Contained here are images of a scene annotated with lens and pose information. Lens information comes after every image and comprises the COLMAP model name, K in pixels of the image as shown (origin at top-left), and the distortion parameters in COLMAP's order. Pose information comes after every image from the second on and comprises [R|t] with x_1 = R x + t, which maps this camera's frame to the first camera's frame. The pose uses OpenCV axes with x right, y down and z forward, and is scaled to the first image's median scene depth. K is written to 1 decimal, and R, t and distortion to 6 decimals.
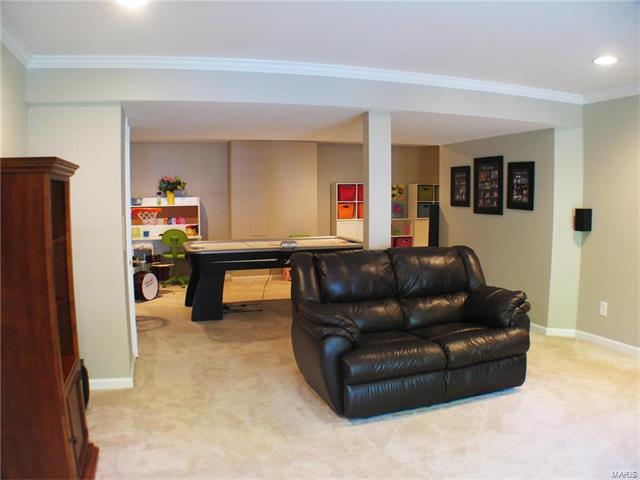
lens RADIAL K [[525.1, 0, 320.0], [0, 525.1, 240.0], [0, 0, 1]] dist [-0.275005, 0.112216]
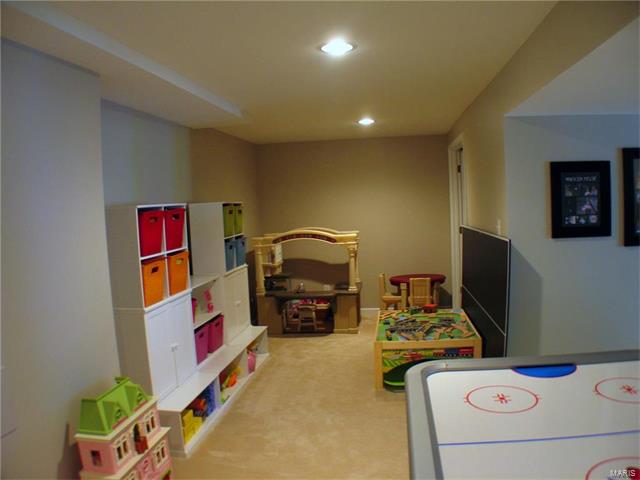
lens RADIAL K [[525.1, 0, 320.0], [0, 525.1, 240.0], [0, 0, 1]] dist [-0.275005, 0.112216]
pose [[0.449256, -0.055850, 0.891656, -0.215713], [0.123642, 0.992327, -0.000140, -0.069544], [-0.884806, 0.110309, 0.452714, 0.736207]]
